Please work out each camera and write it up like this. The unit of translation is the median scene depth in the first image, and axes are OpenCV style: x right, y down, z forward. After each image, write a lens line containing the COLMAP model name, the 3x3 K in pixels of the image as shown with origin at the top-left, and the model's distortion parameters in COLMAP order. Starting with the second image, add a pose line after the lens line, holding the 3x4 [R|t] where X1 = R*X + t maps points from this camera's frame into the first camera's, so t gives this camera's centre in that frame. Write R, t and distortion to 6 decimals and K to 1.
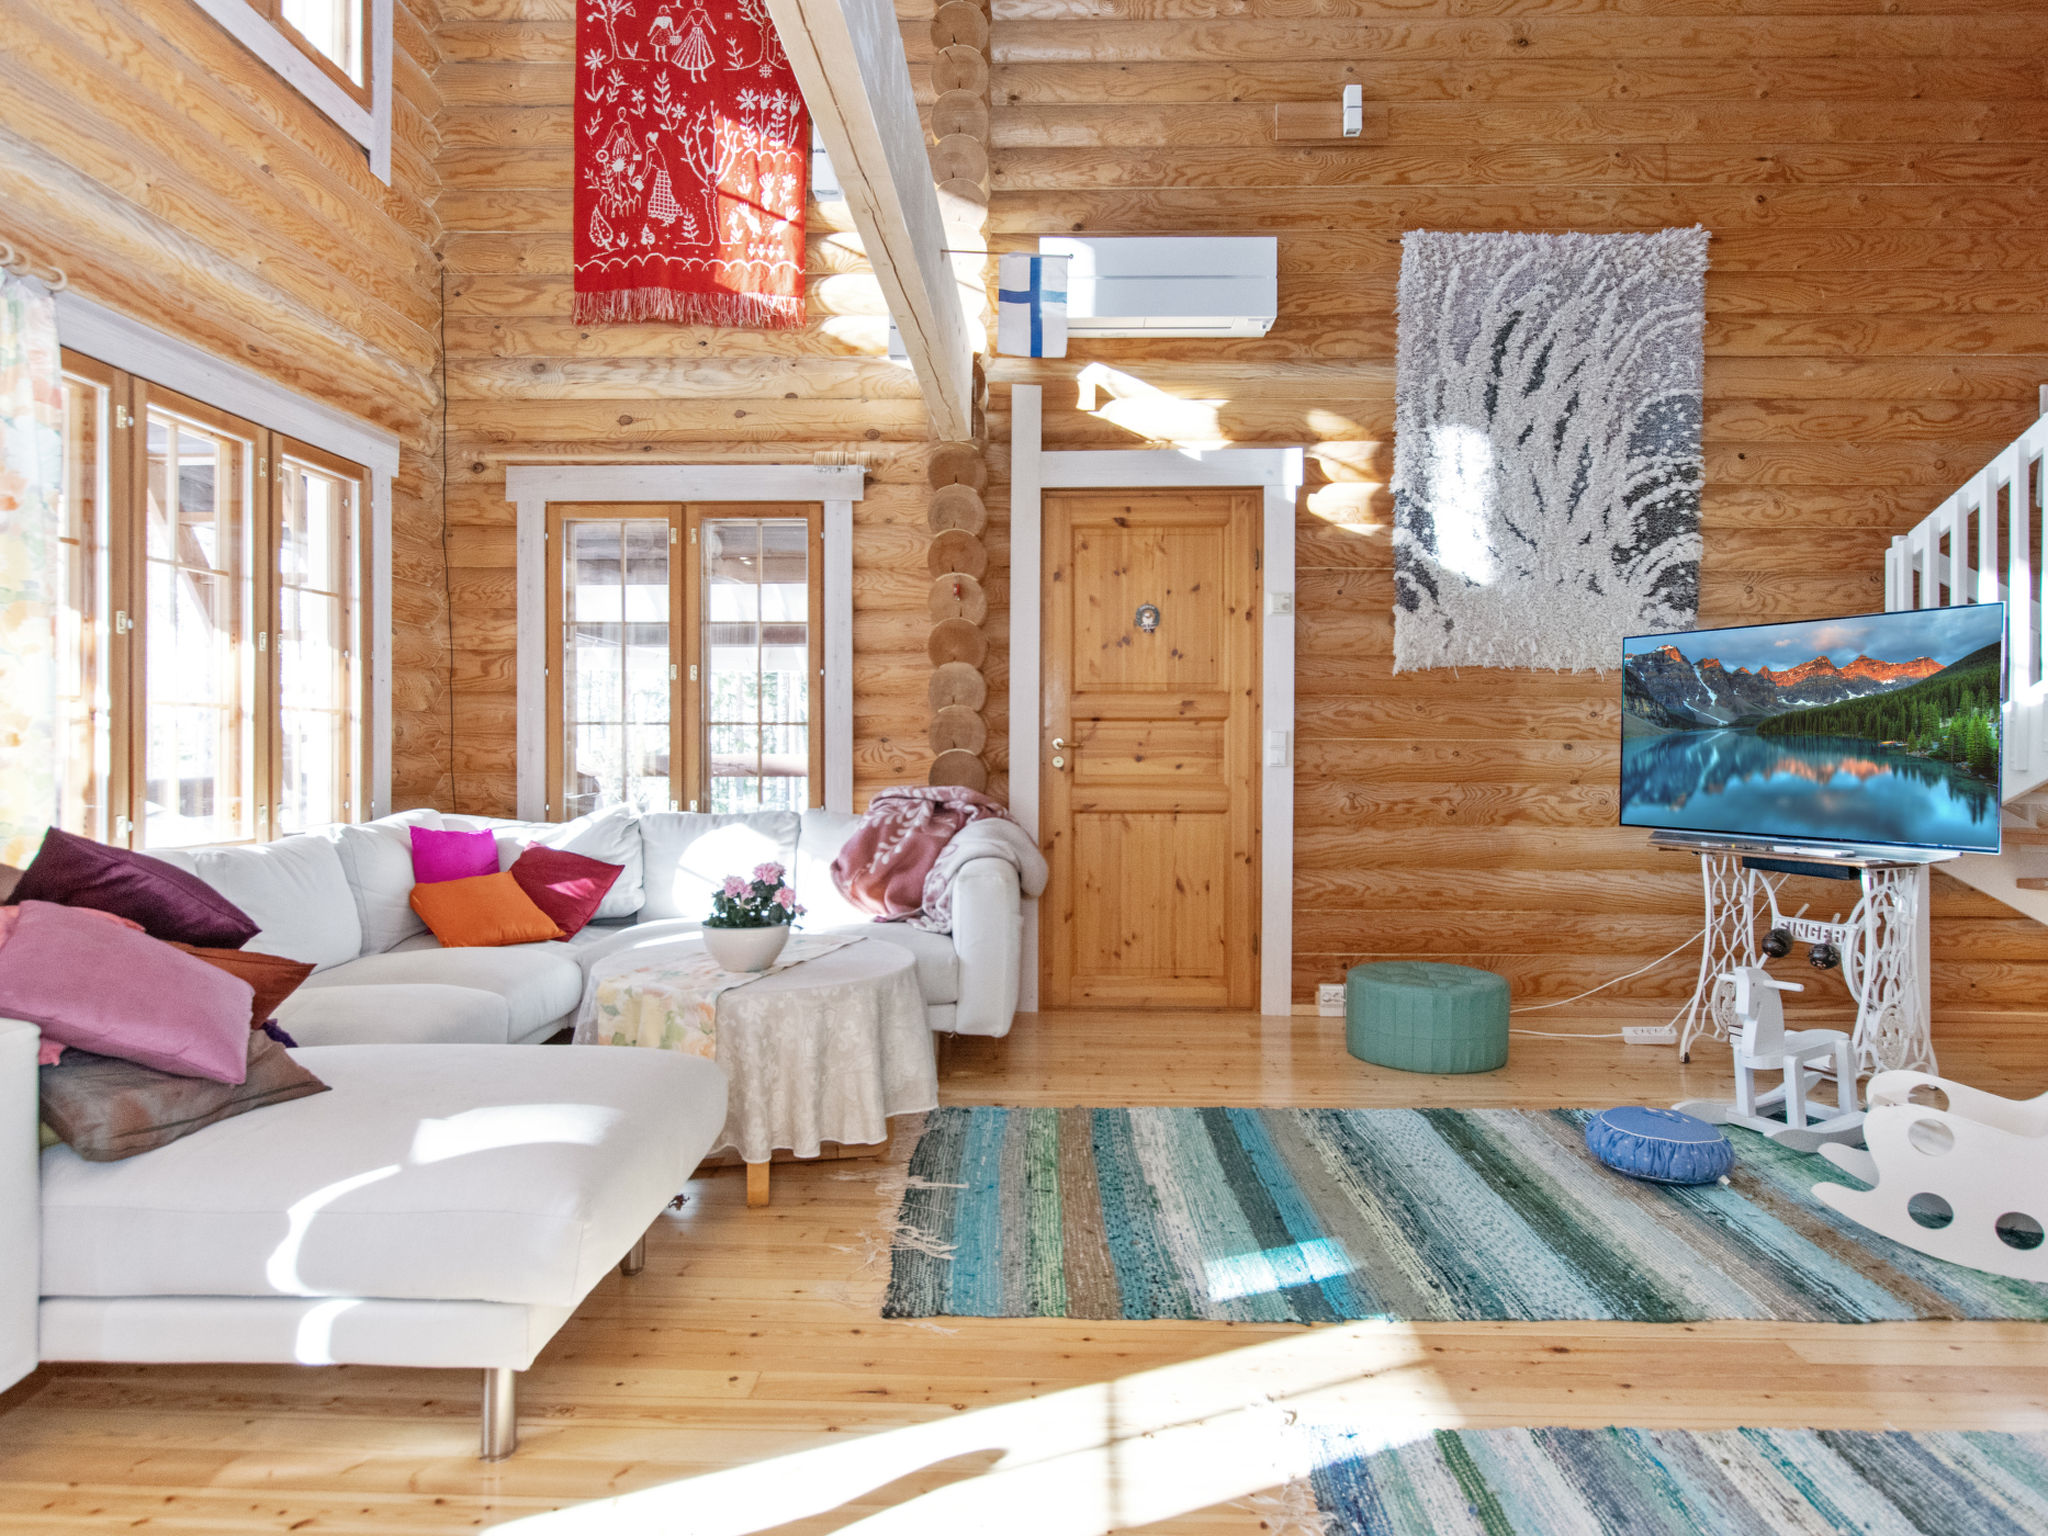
lens RADIAL K [[1183.7, 0, 1031.9], [0, 1183.7, 753.7], [0, 0, 1]] dist [0.002818, 0.000123]
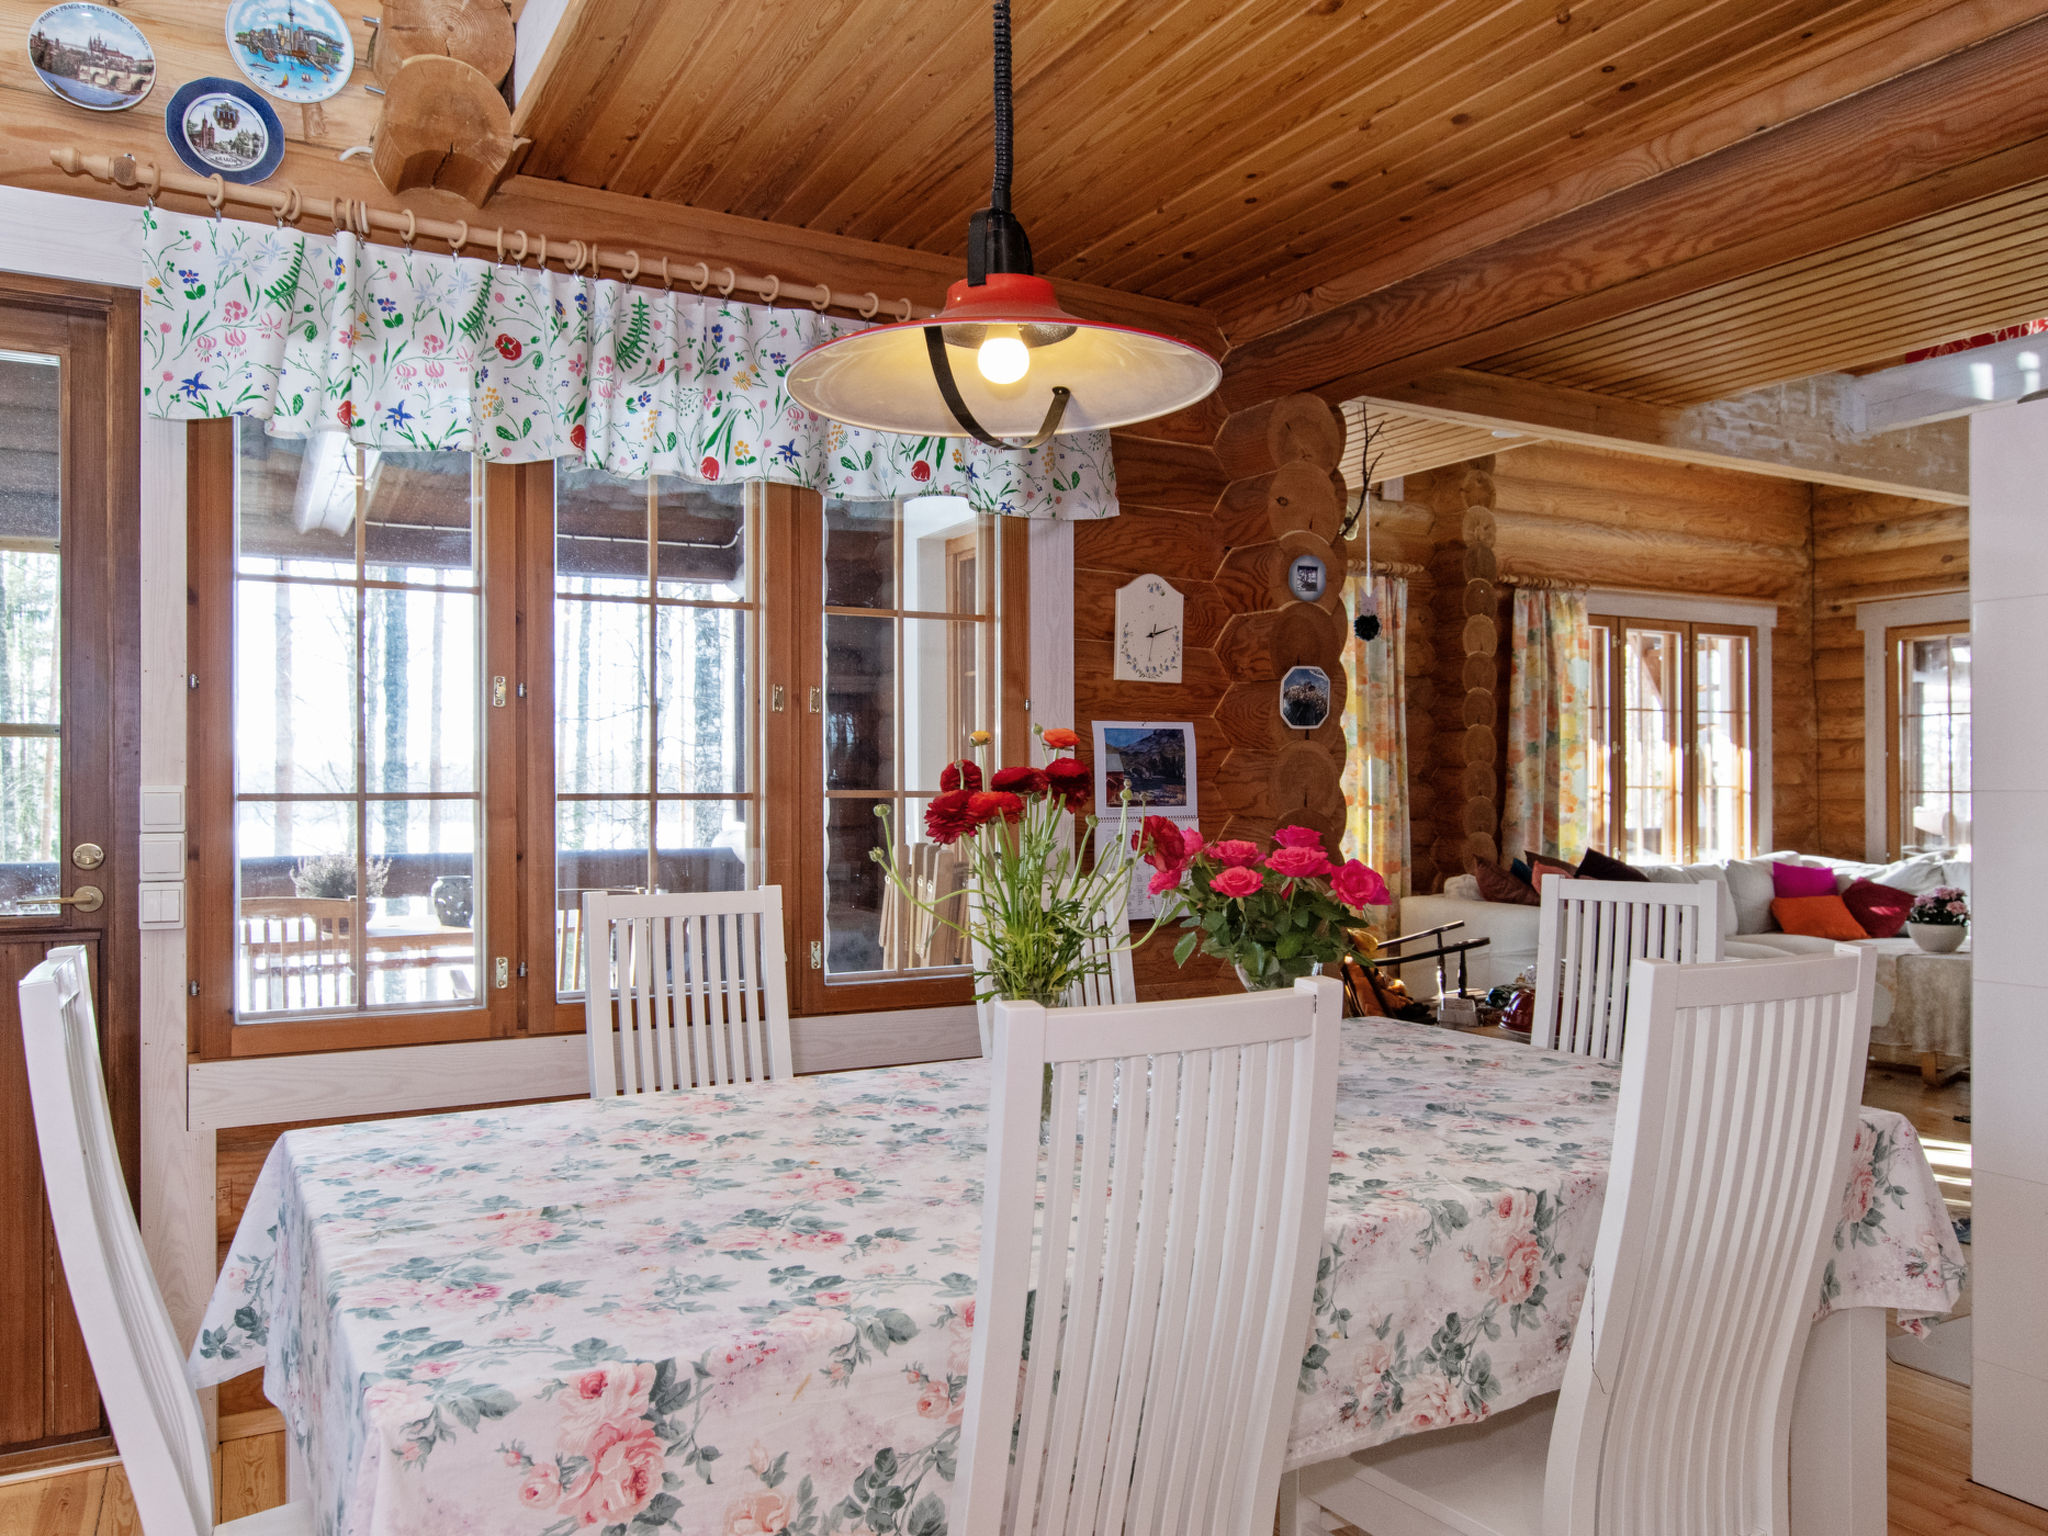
lens RADIAL K [[1491.9, 0, 1007.6], [0, 1491.9, 770.4], [0, 0, 1]] dist [0.009602, -0.003473]
pose [[0.497225, -0.009229, -0.867572, 0.628019], [-0.002768, 0.999921, -0.012224, -0.029771], [0.867617, 0.008480, 0.497161, -0.787306]]
